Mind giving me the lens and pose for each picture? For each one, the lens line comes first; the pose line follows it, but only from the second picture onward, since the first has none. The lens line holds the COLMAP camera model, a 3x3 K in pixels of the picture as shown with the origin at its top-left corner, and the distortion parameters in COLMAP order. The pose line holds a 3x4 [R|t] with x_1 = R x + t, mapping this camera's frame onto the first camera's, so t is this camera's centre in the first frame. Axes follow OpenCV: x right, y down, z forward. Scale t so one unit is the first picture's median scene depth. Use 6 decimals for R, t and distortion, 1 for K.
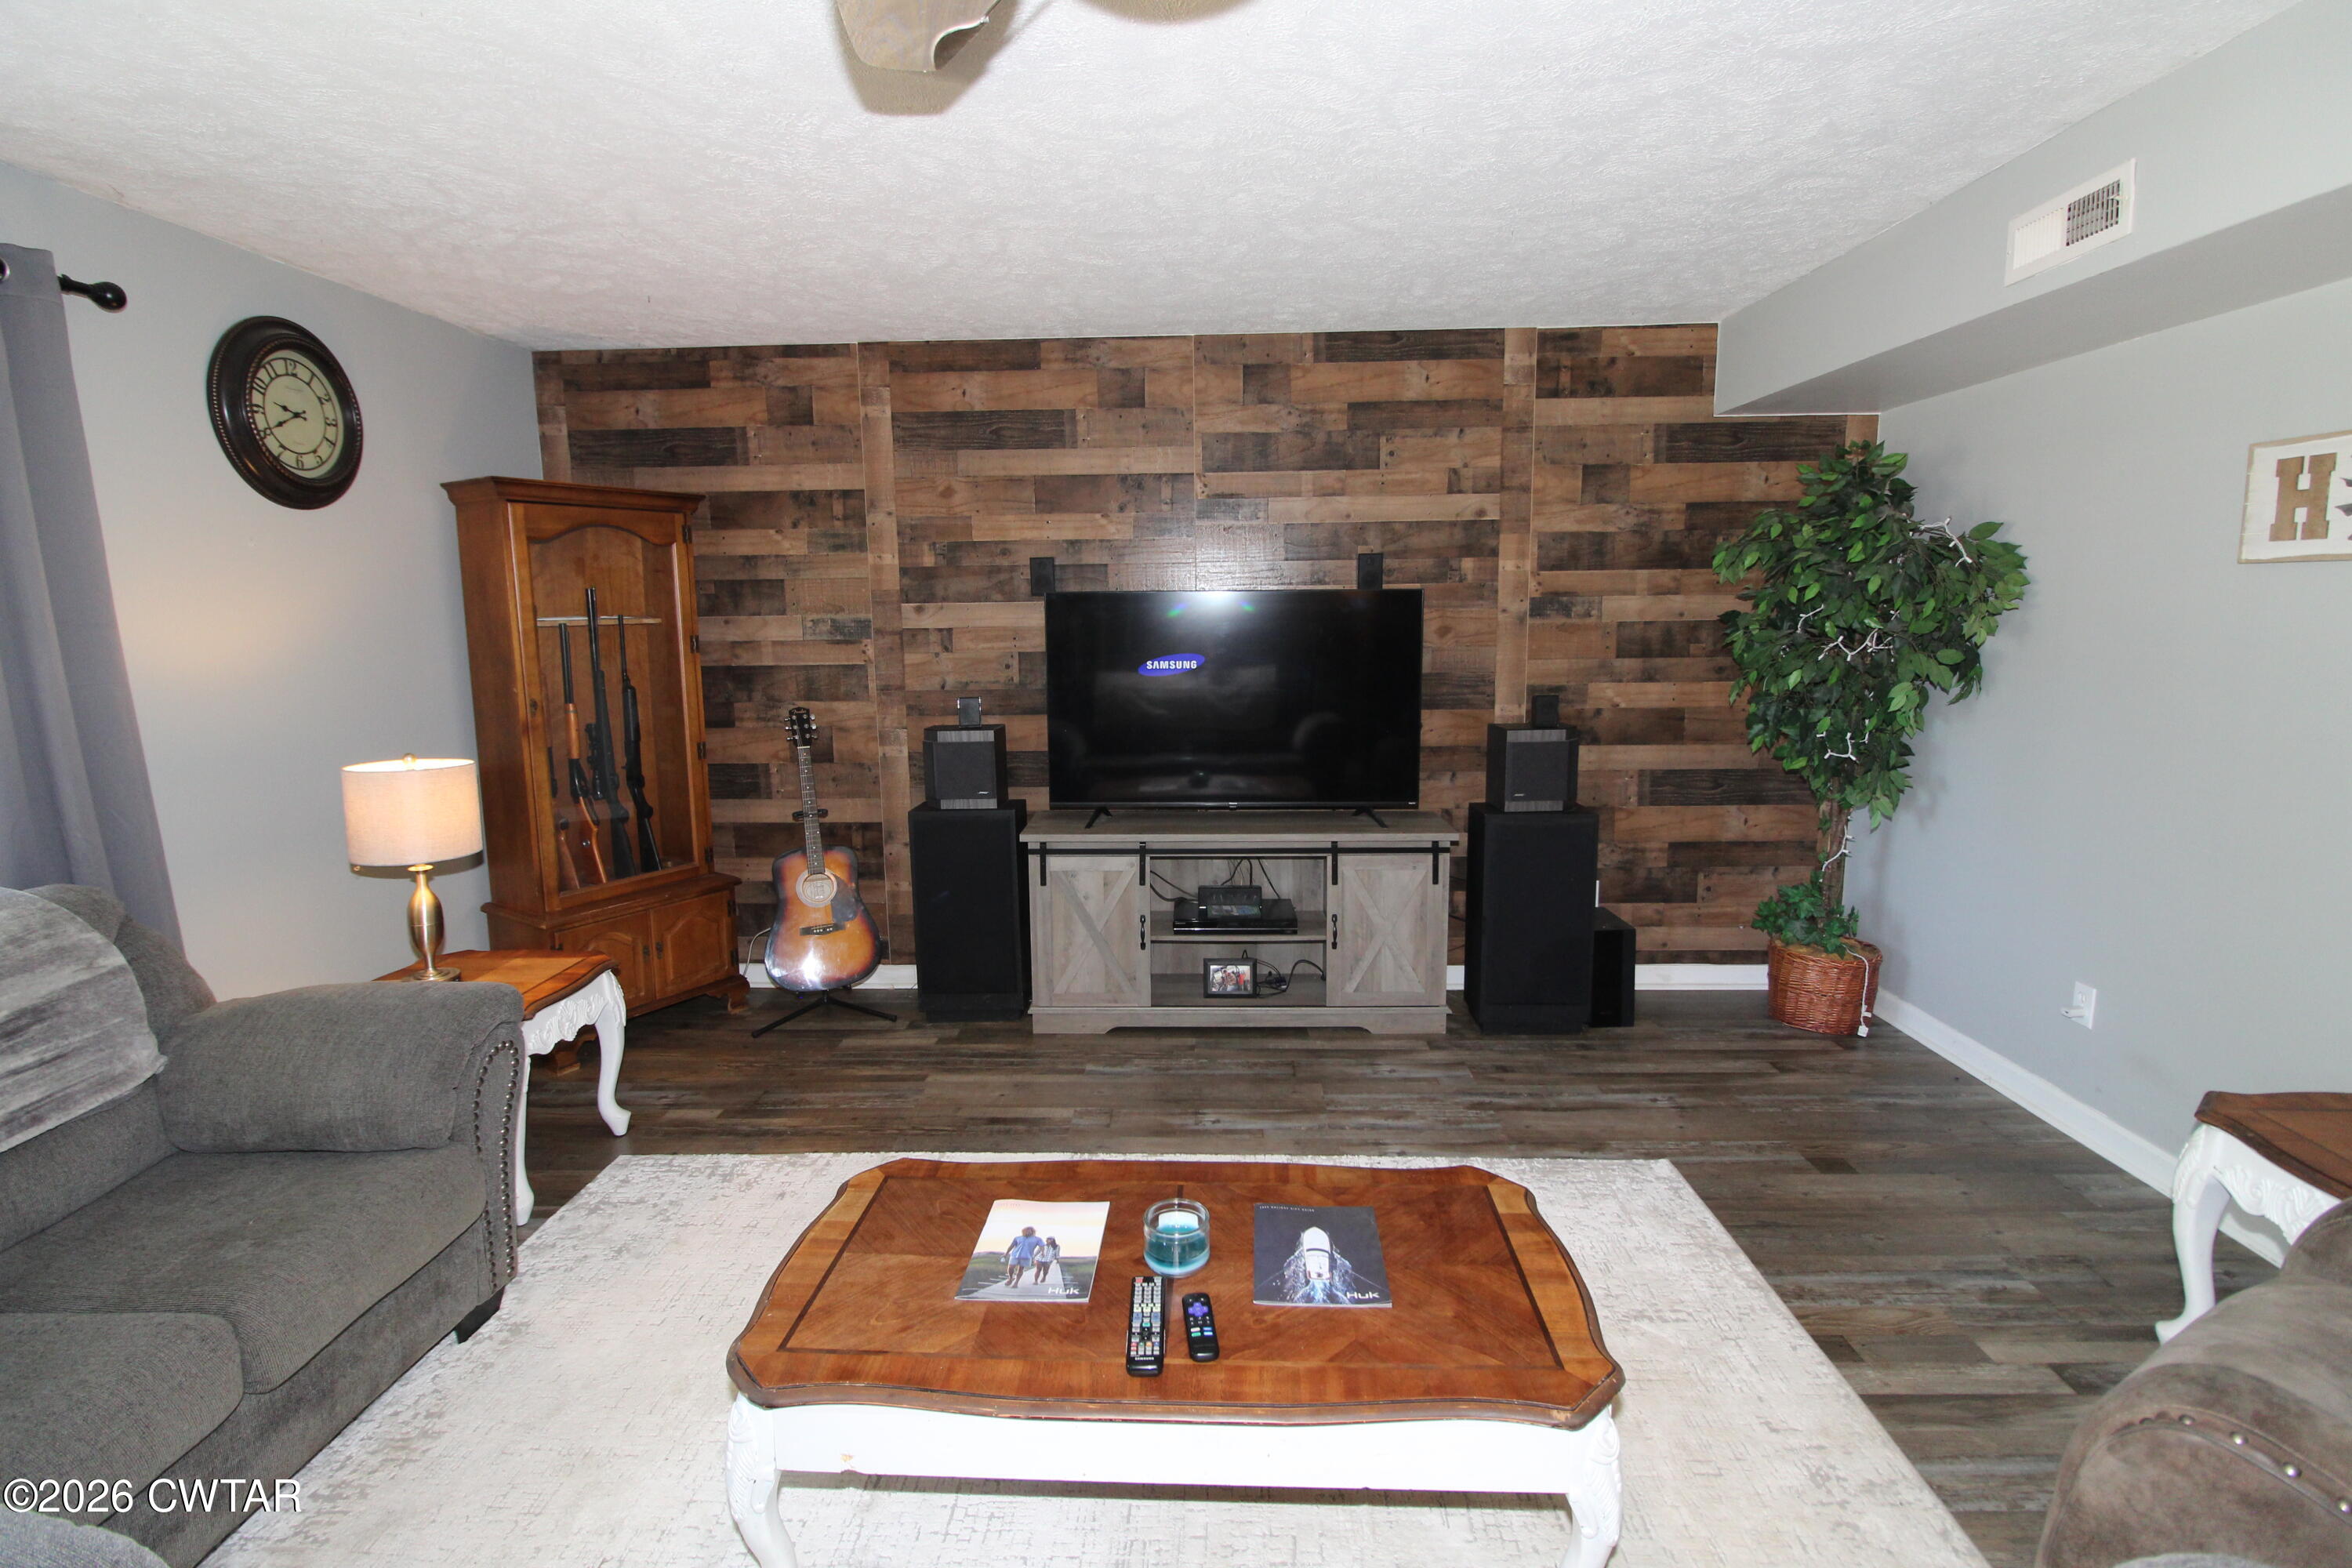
lens RADIAL K [[1086.5, 0, 1180.5], [0, 1086.5, 757.5], [0, 0, 1]] dist [-0.000878, -0.013012]
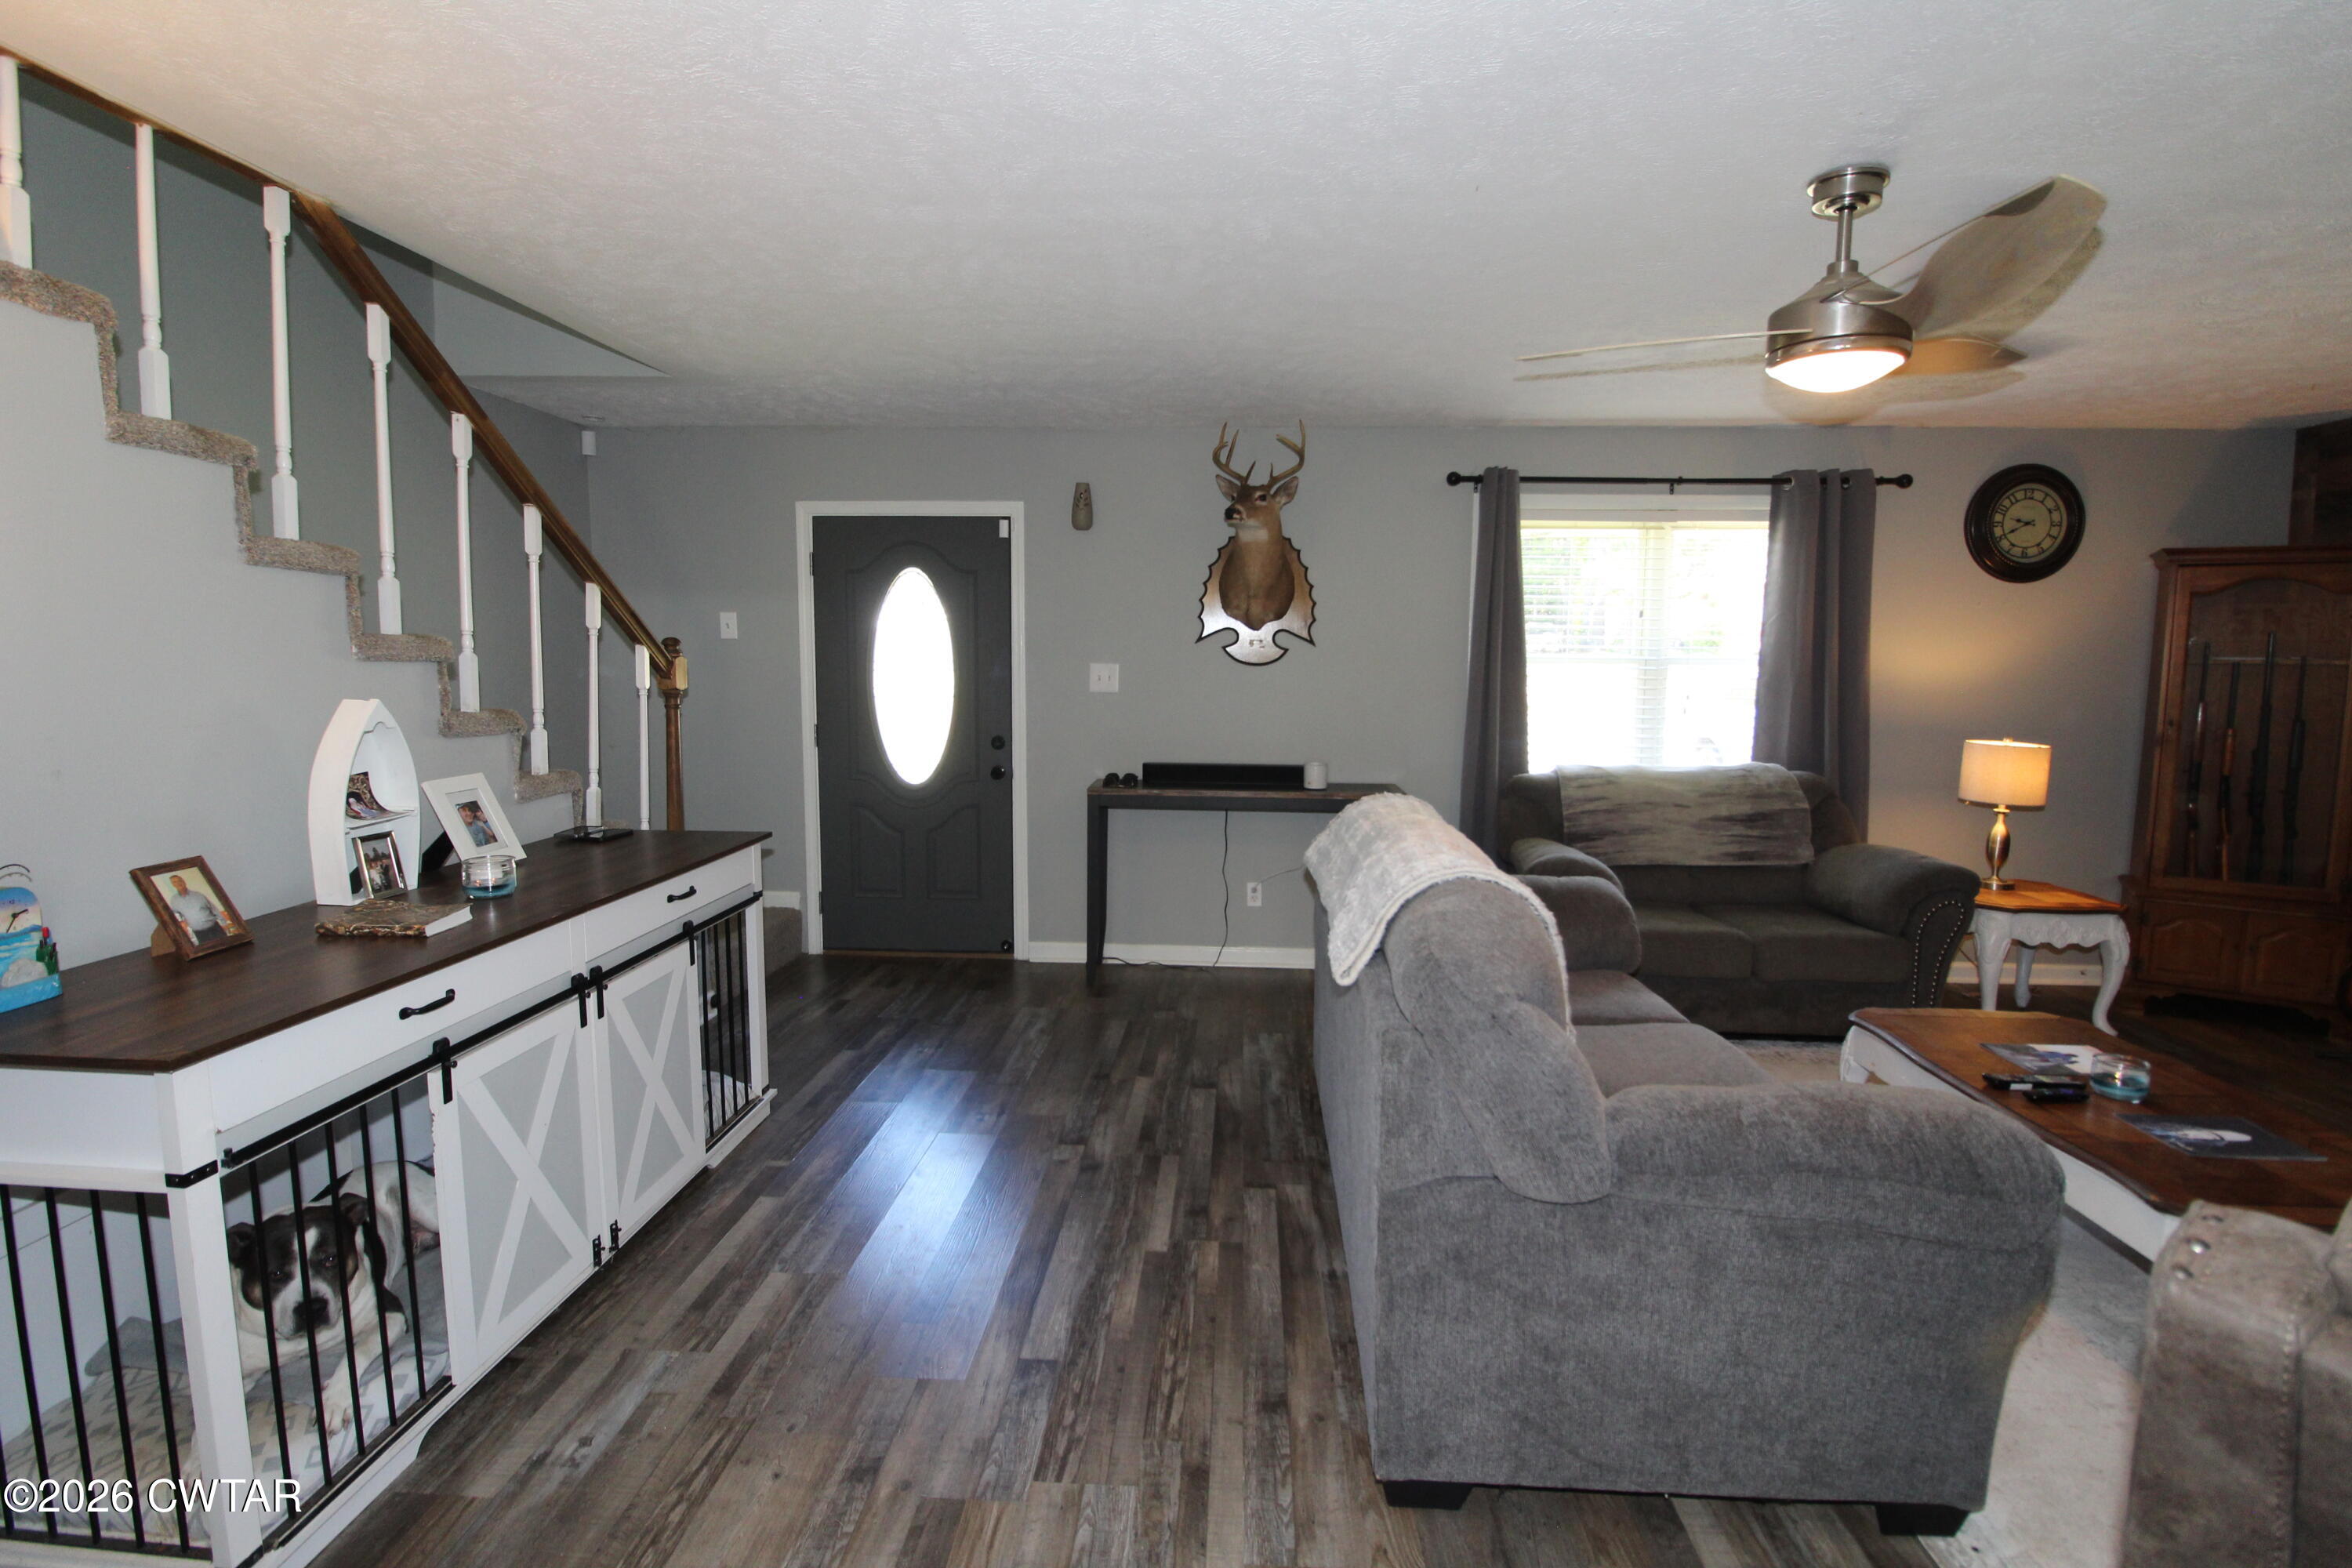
lens RADIAL K [[1086.5, 0, 1180.5], [0, 1086.5, 757.5], [0, 0, 1]] dist [-0.000878, -0.013012]
pose [[-0.021357, 0.100611, -0.994697, 0.827149], [-0.147605, 0.983703, 0.102669, 0.039467], [0.988816, 0.149015, -0.006158, -0.164951]]
